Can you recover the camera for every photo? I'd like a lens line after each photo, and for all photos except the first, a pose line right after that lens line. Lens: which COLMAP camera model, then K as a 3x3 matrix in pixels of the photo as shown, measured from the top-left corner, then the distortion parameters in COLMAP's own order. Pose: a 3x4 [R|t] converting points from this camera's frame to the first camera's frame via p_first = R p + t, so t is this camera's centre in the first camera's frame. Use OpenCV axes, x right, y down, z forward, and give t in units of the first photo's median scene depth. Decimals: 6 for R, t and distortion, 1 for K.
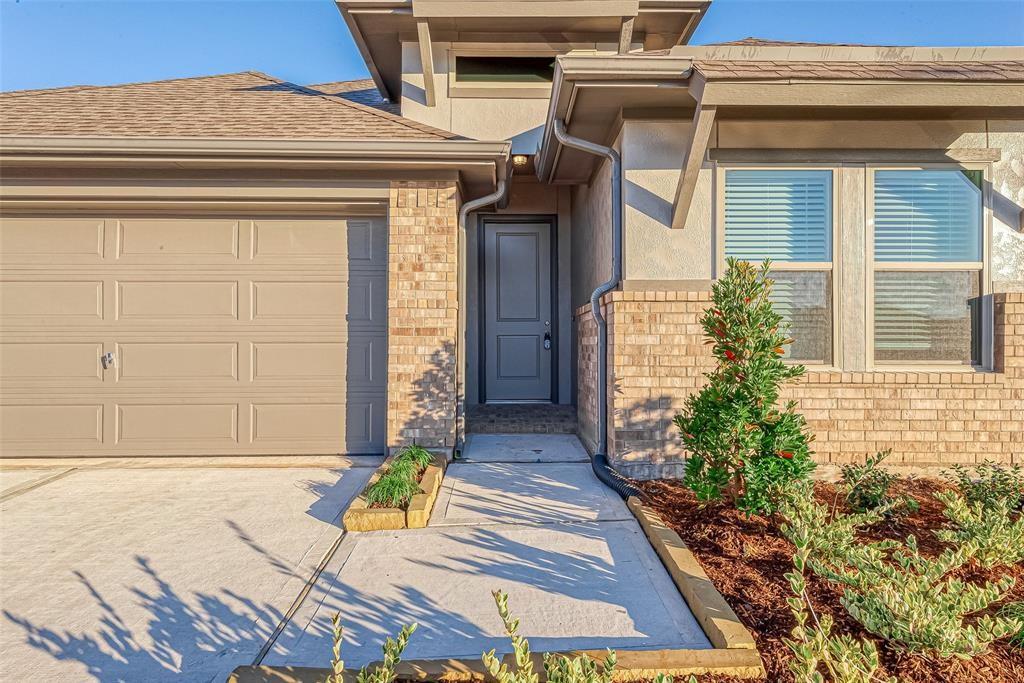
lens RADIAL K [[510.1, 0, 456.9], [0, 510.1, 343.4], [0, 0, 1]] dist [0.000118, 0.000752]
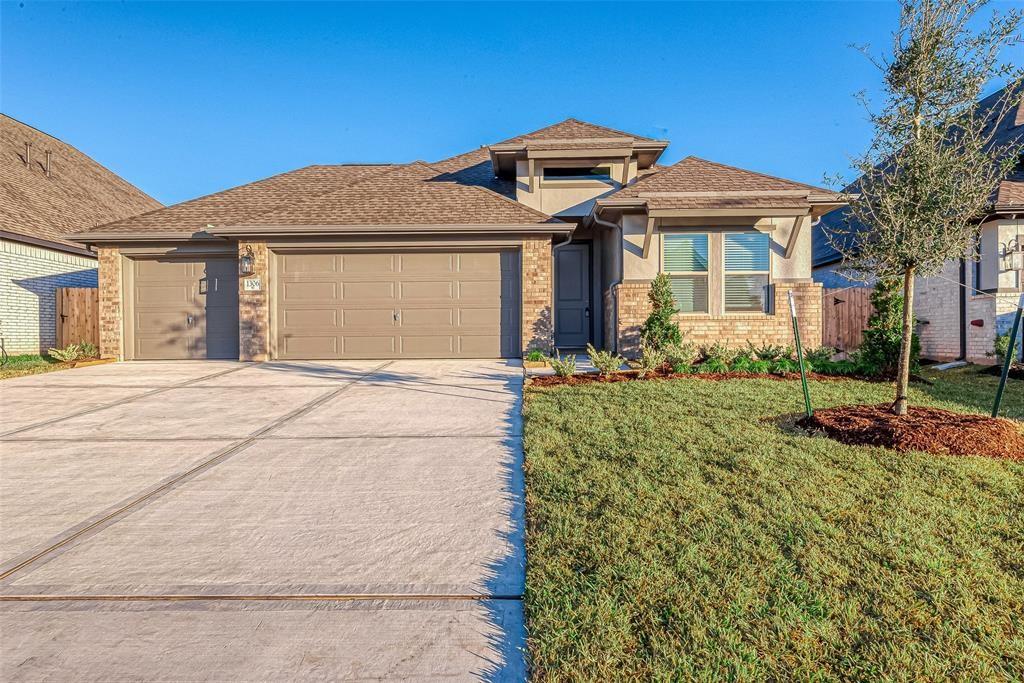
lens RADIAL K [[512.0, 0, 472.7], [0, 512.0, 344.6], [0, 0, 1]] dist [0.003846, -0.000361]
pose [[0.999709, -0.007433, -0.022944, -0.324922], [0.007923, 0.999741, 0.021335, 0.124519], [0.022779, -0.021511, 0.999509, -1.415936]]
